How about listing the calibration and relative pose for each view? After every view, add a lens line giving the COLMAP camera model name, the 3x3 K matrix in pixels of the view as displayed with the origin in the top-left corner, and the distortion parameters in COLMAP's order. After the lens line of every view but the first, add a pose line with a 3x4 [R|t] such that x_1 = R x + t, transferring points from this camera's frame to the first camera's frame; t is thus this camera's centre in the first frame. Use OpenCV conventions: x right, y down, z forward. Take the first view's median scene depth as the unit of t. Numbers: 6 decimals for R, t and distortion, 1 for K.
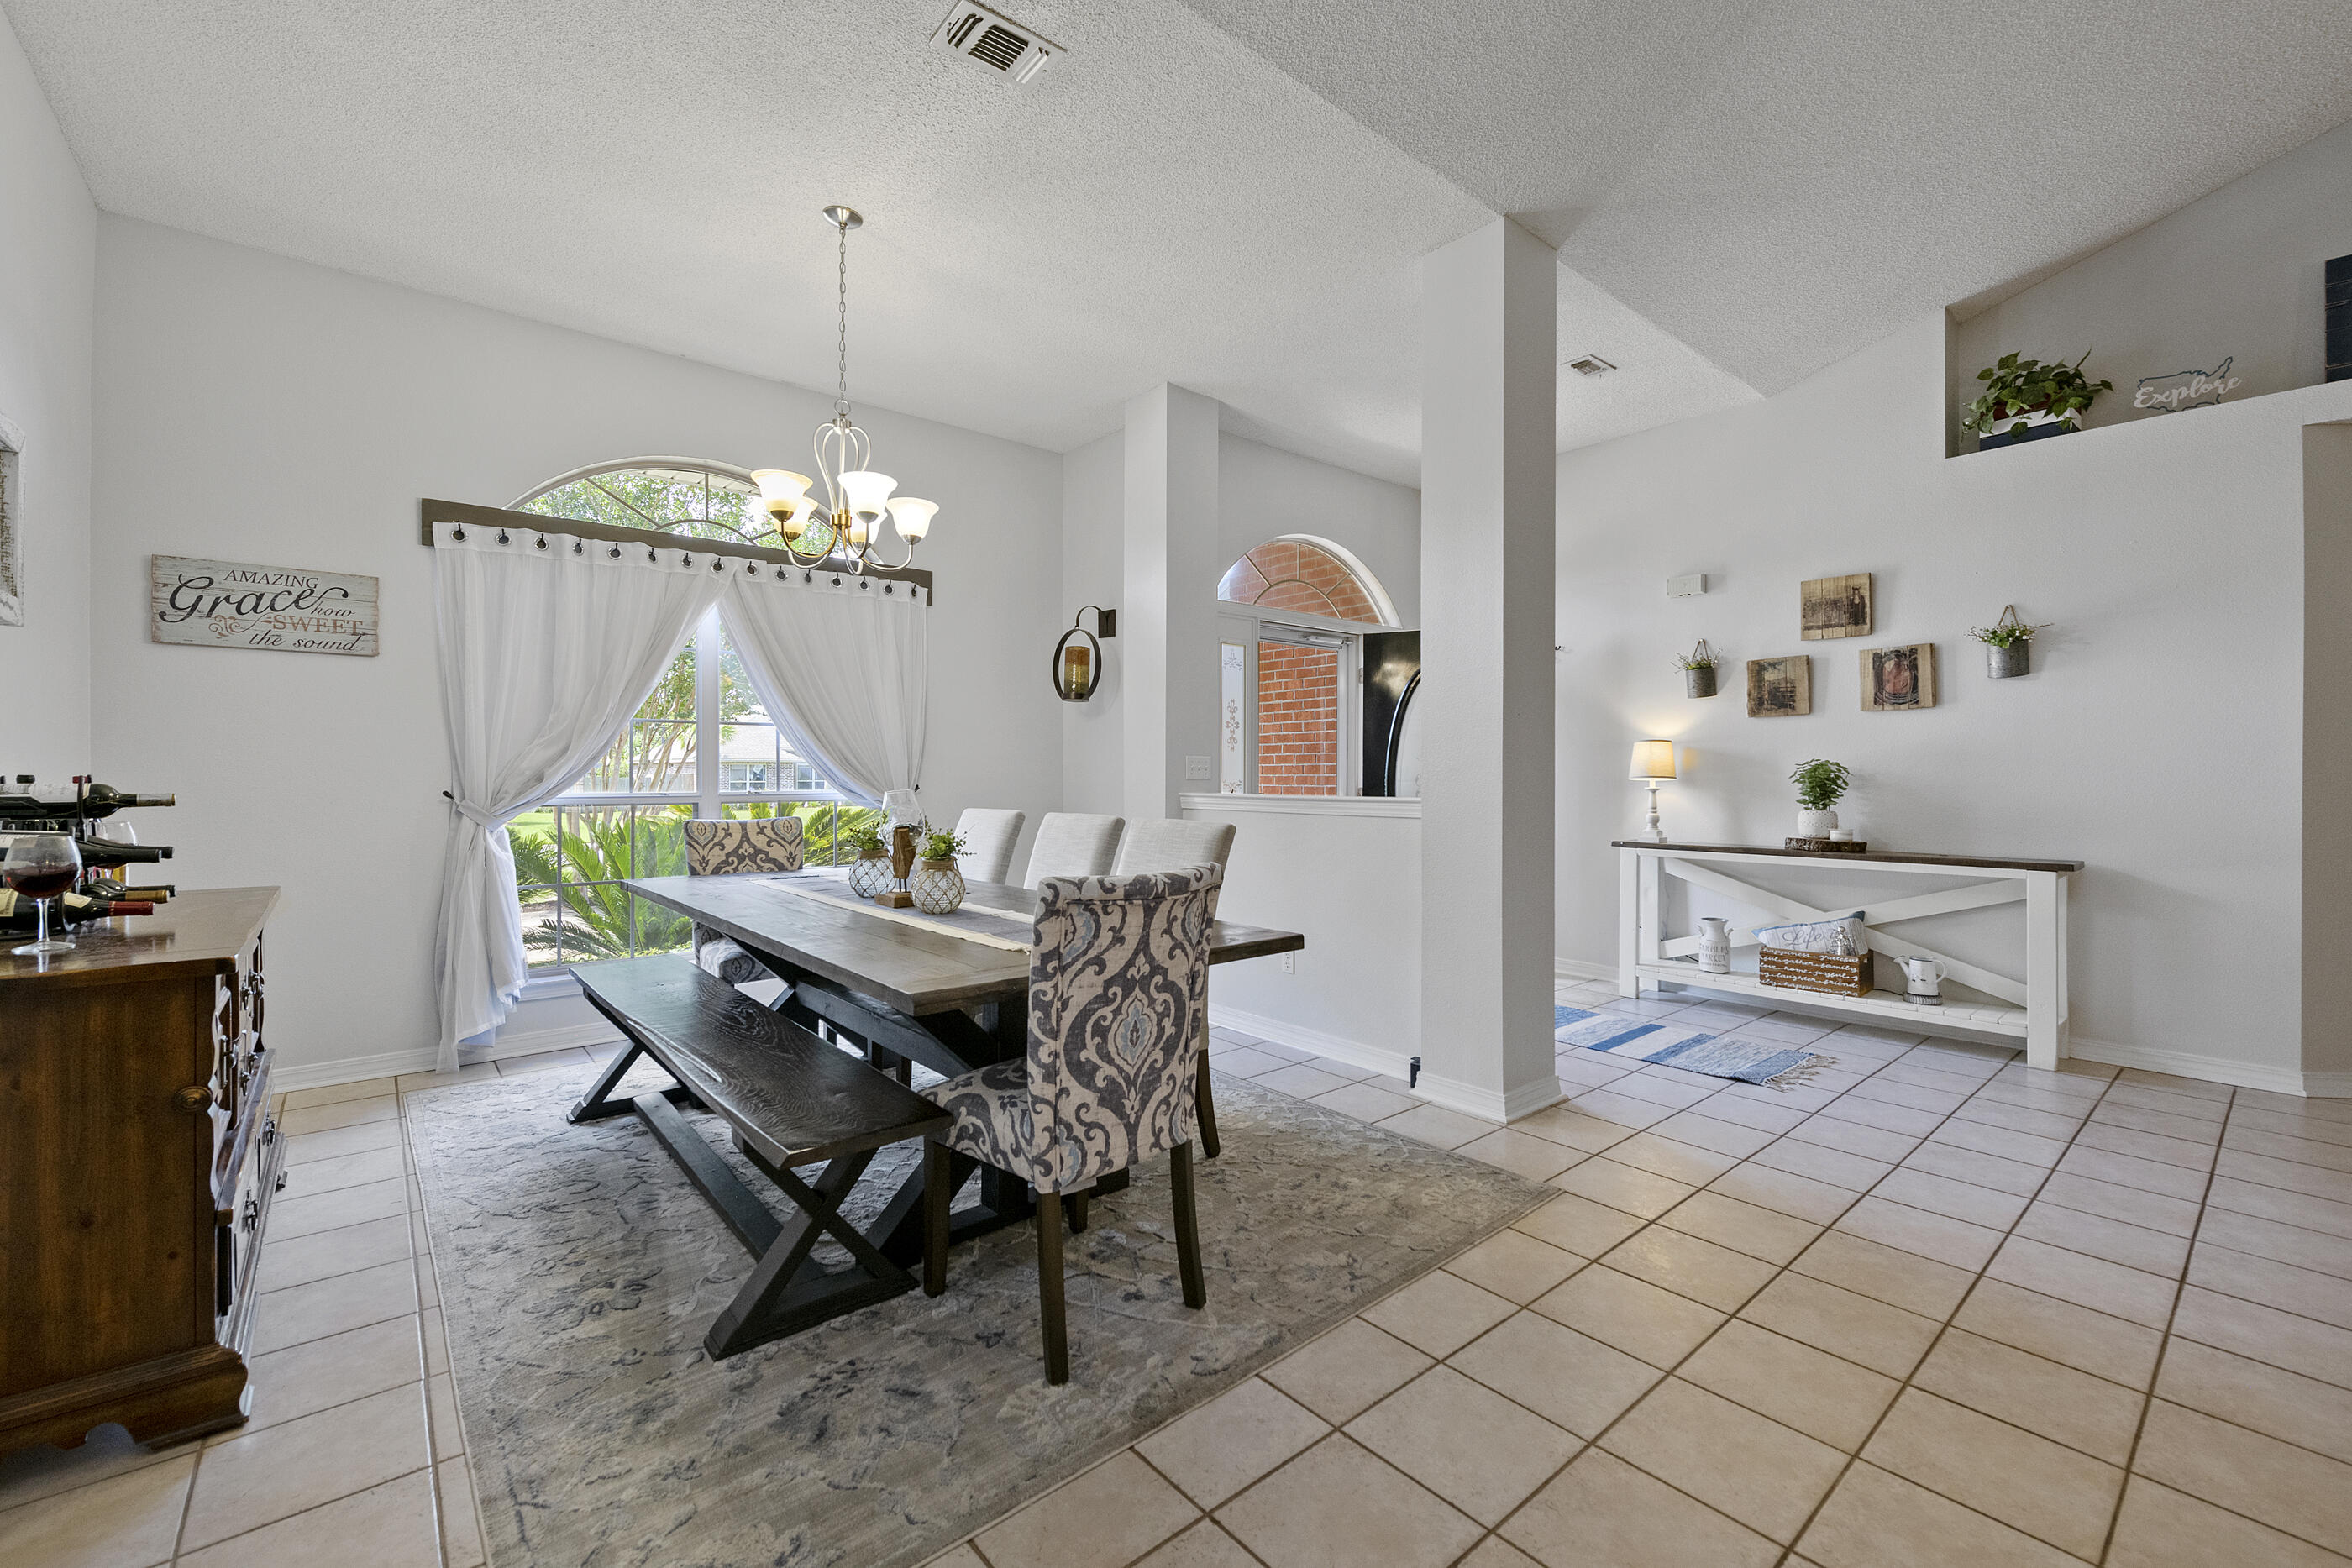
lens RADIAL K [[958.8, 0, 1185.8], [0, 958.8, 764.9], [0, 0, 1]] dist [0.008918, -0.006054]
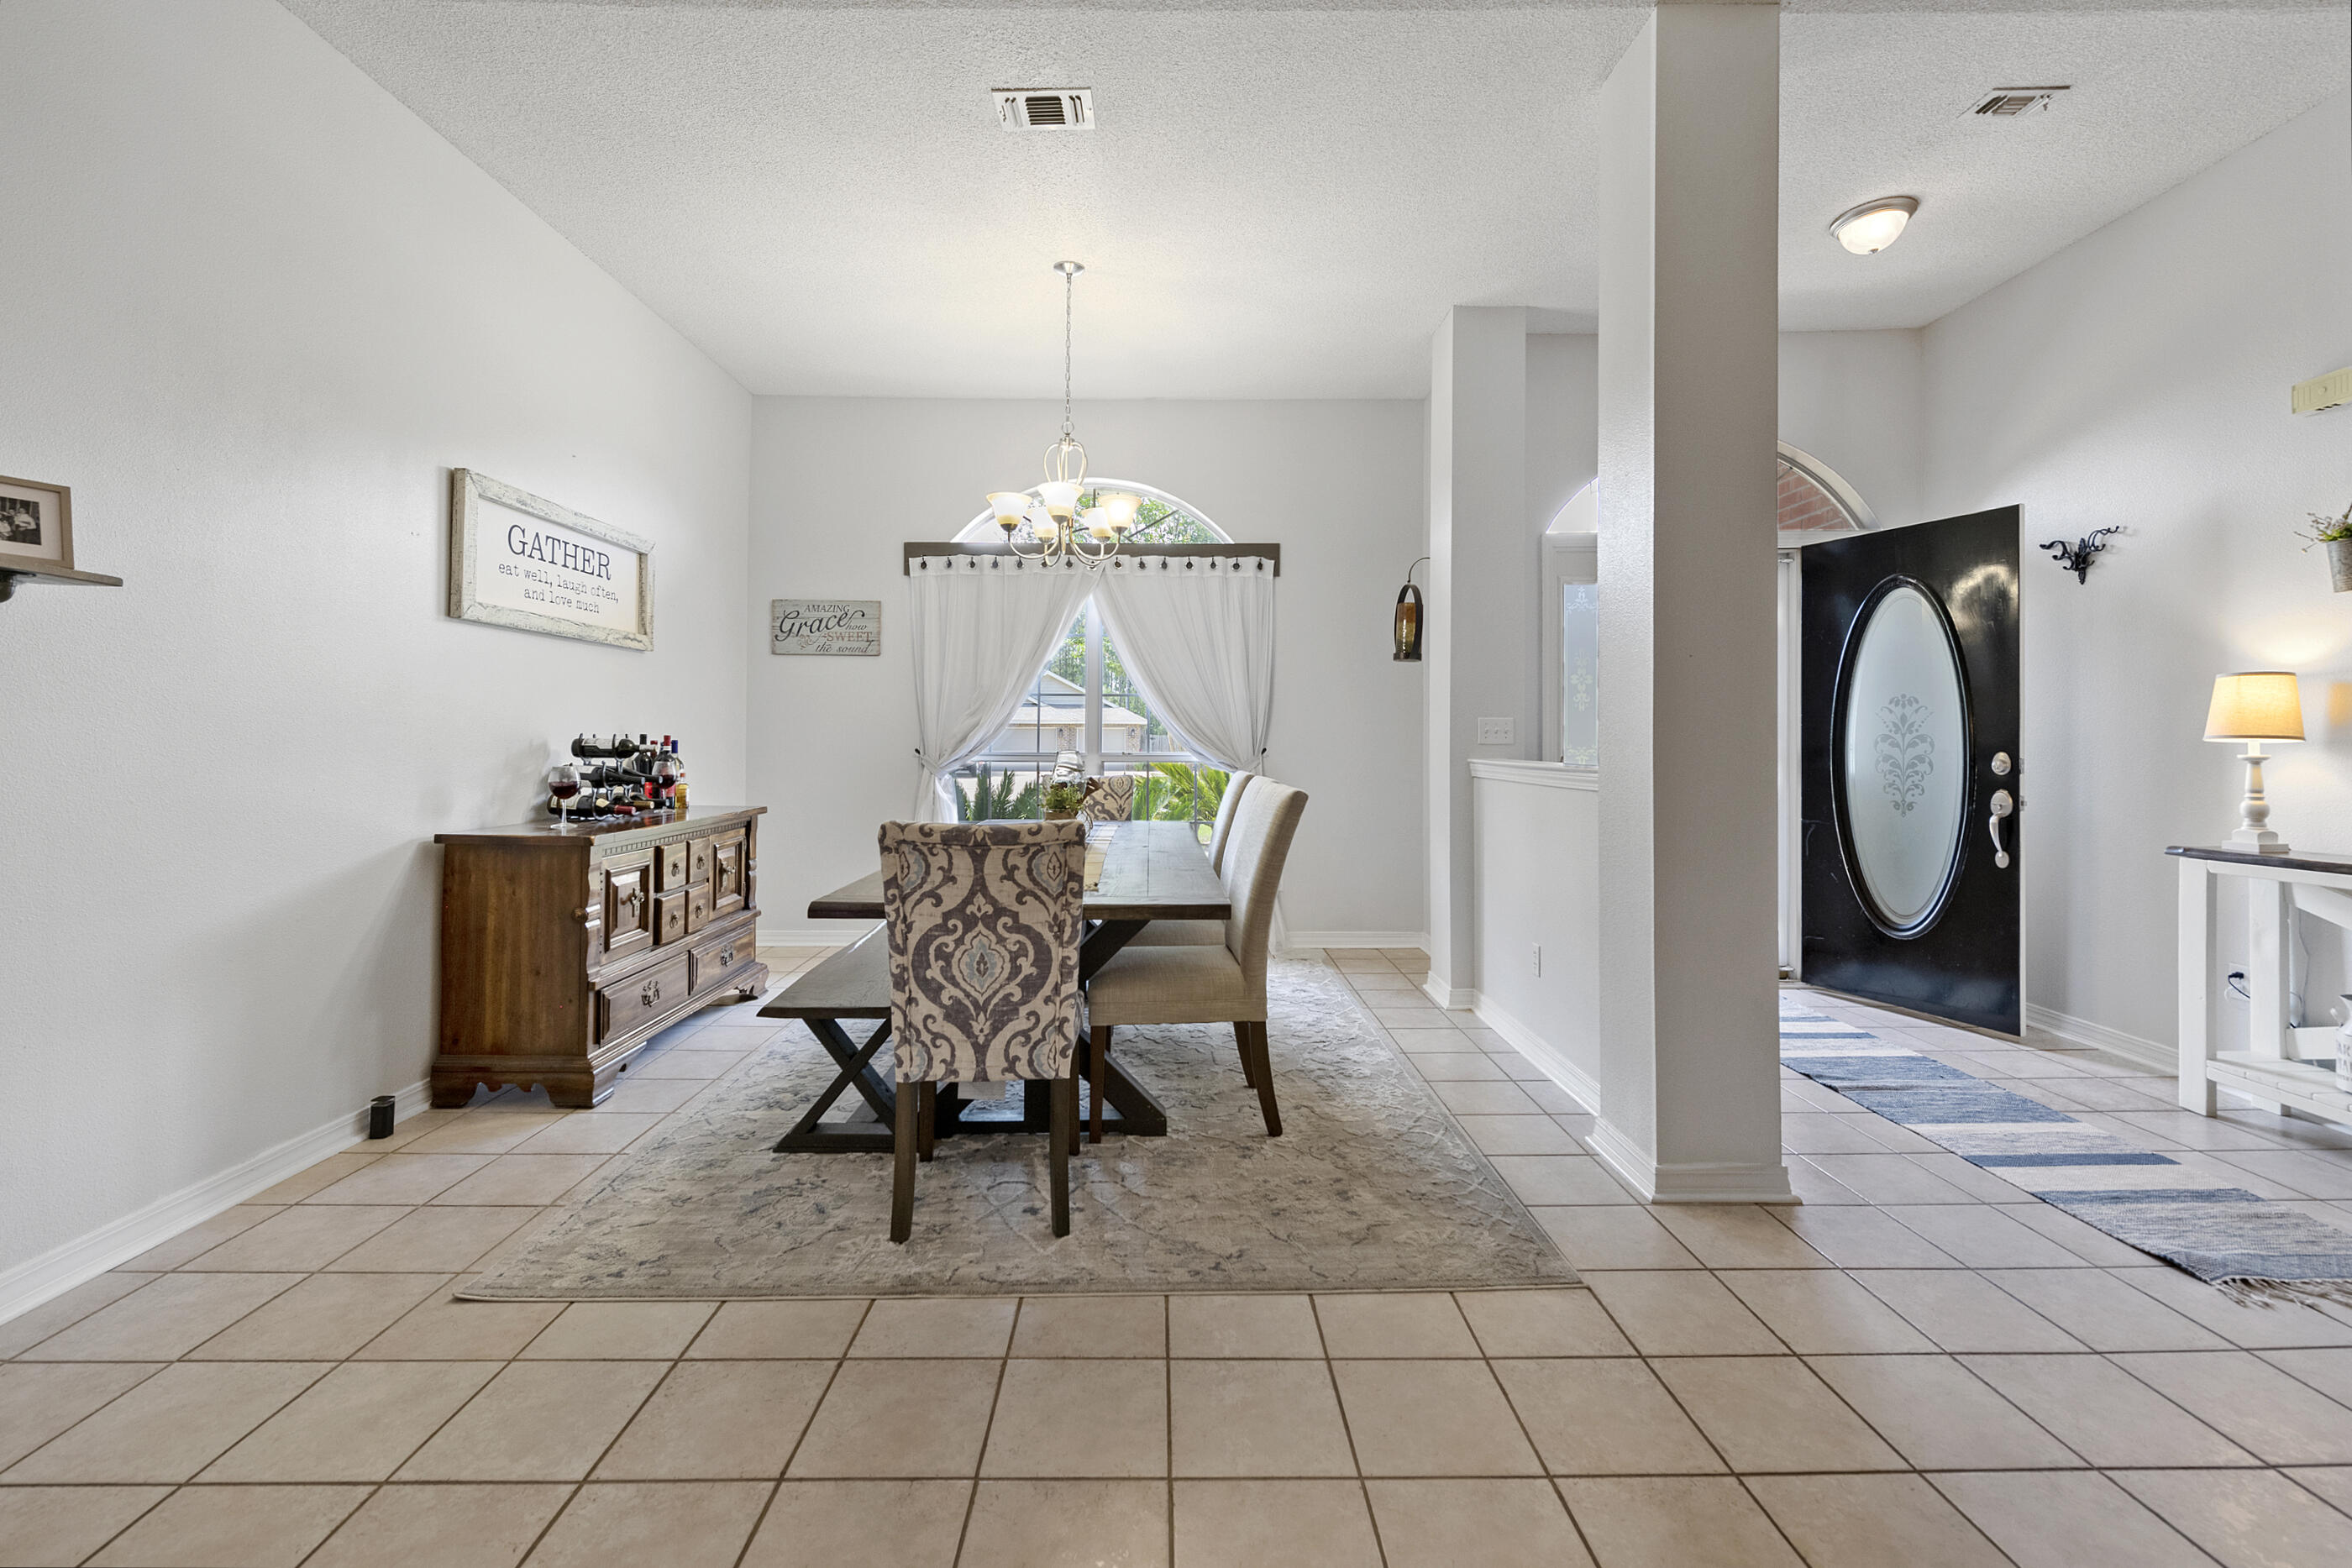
lens RADIAL K [[1003.9, 0, 1166.1], [0, 1003.9, 704.8], [0, 0, 1]] dist [0.002729, 0.000393]
pose [[0.765160, -0.017502, -0.643603, 0.884046], [0.001709, 0.999682, -0.025153, 0.002413], [0.643838, 0.018146, 0.764946, 0.224970]]
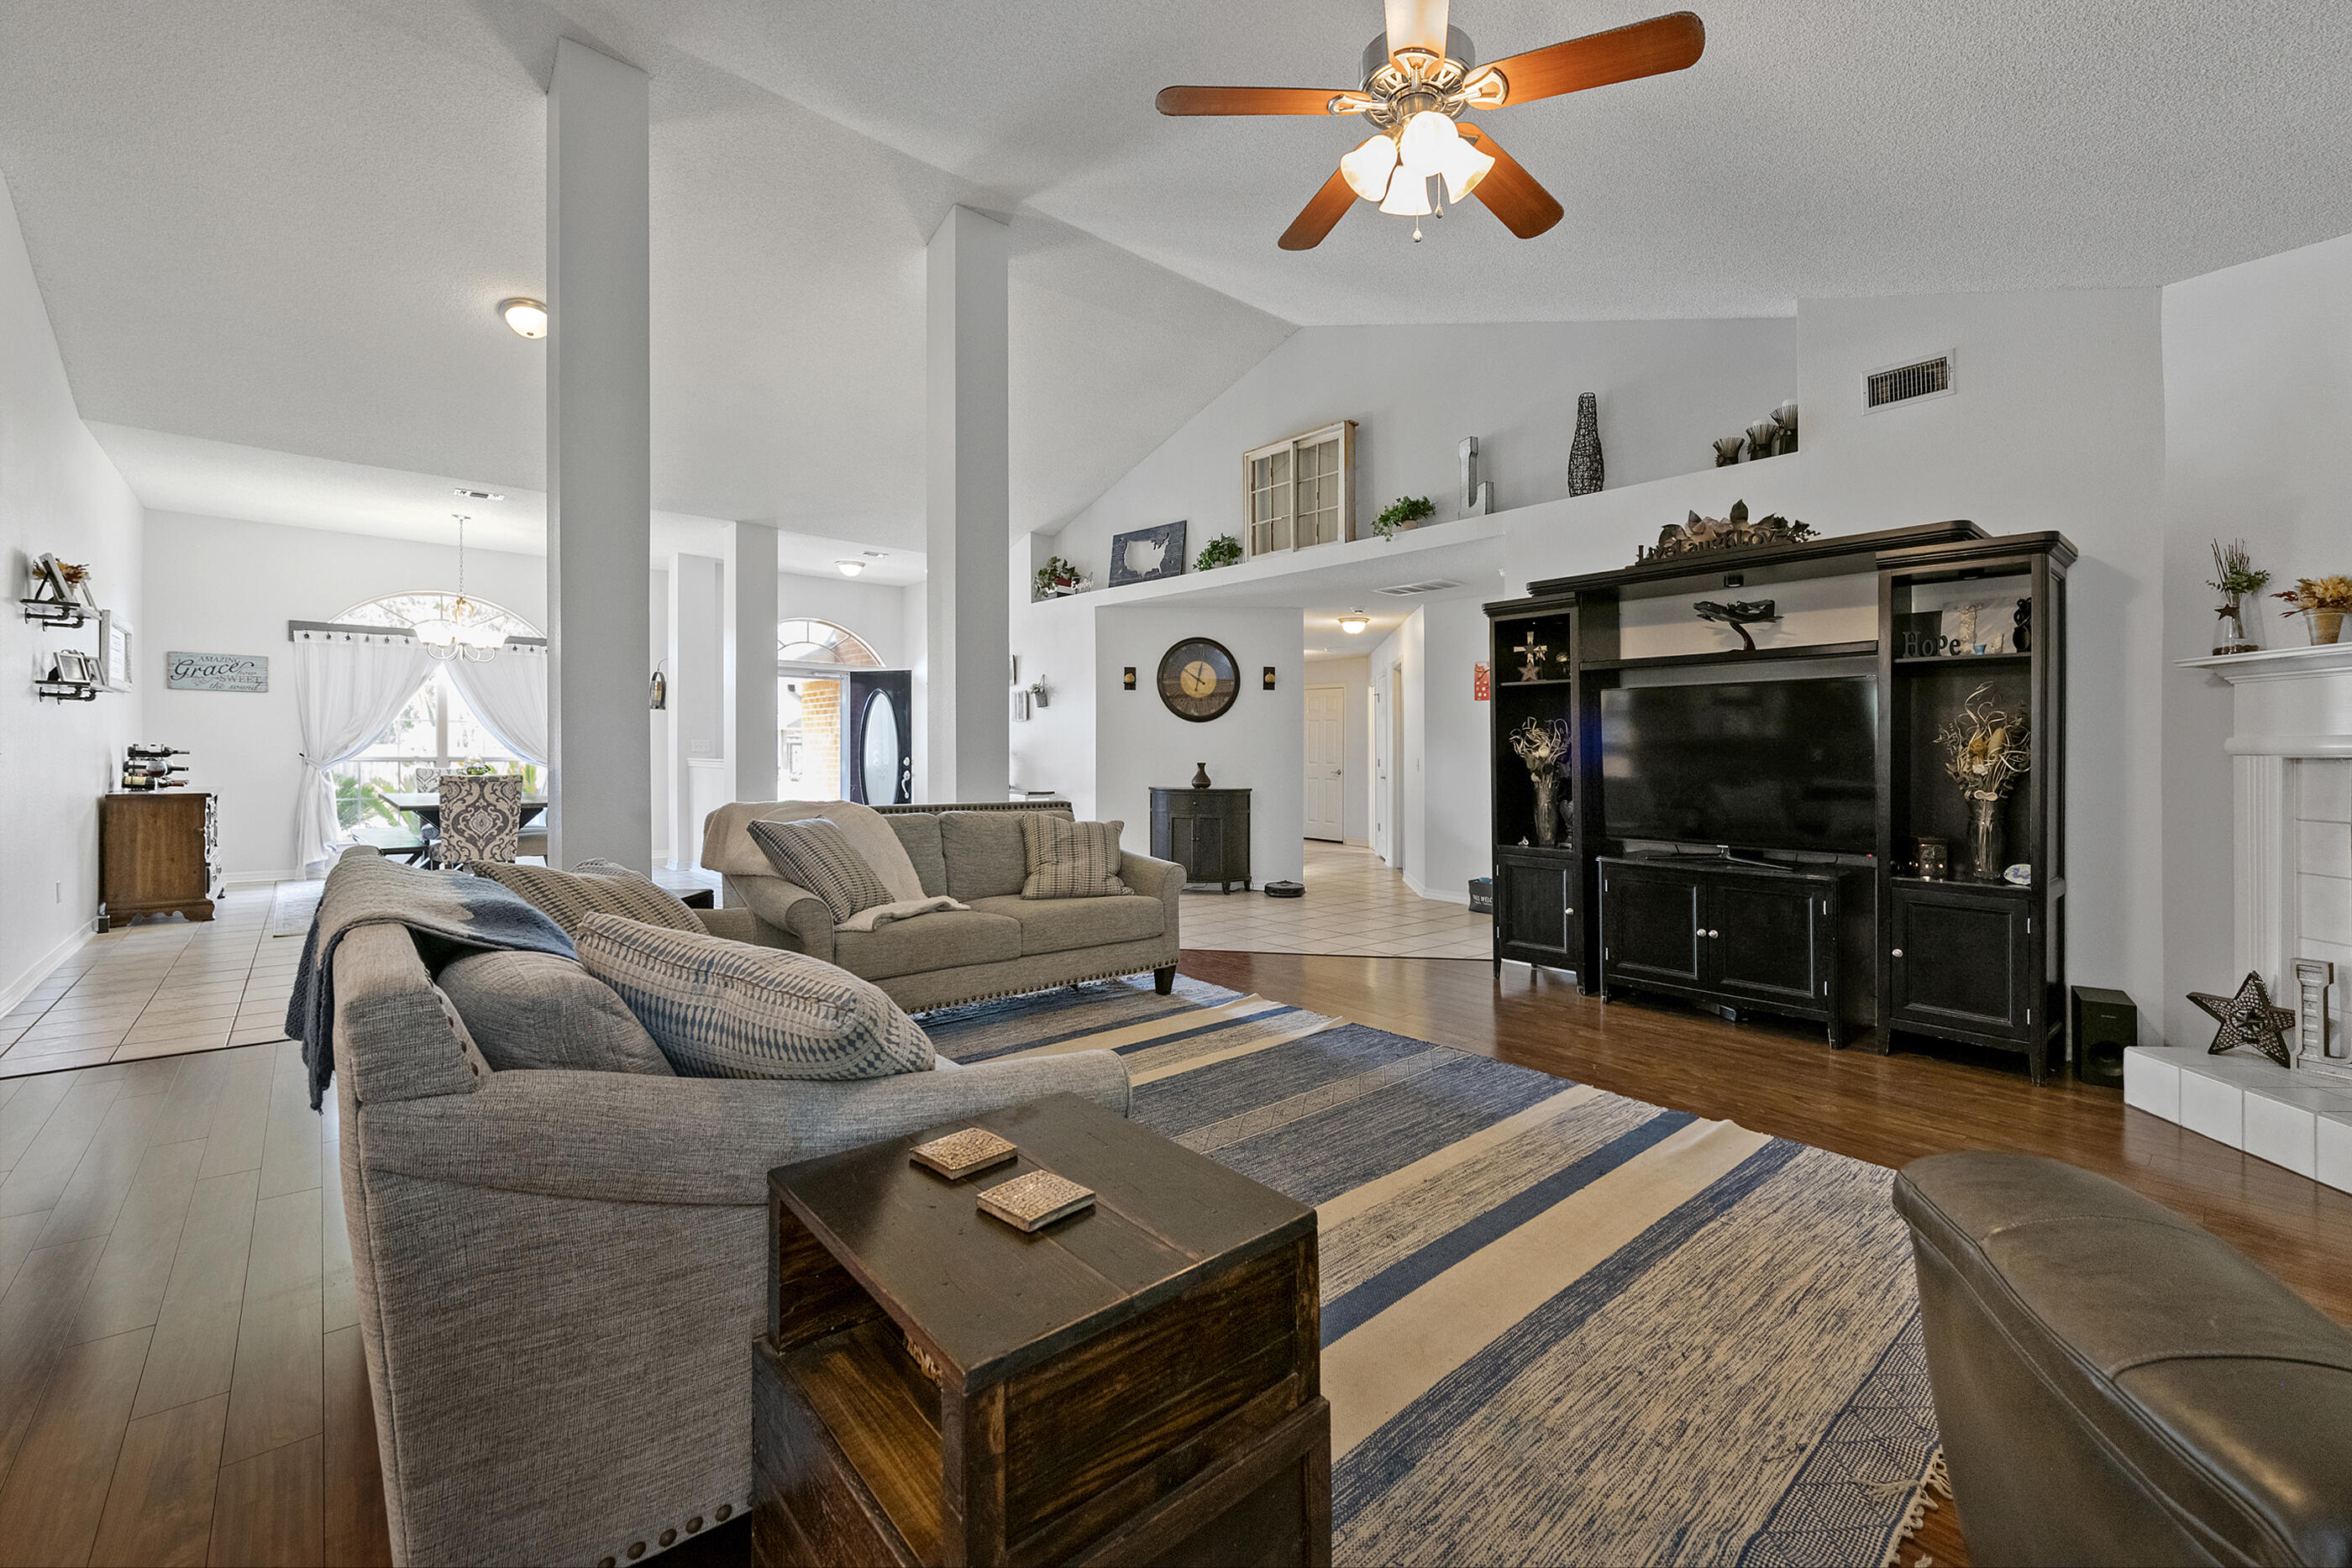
lens RADIAL K [[983.4, 0, 1213.0], [0, 983.4, 754.2], [0, 0, 1]] dist [-0.006821, -0.000653]
pose [[0.999285, 0.006074, 0.037327, 2.393953], [-0.006552, 0.999898, 0.012701, -0.022781], [-0.037246, -0.012937, 0.999222, -2.544682]]
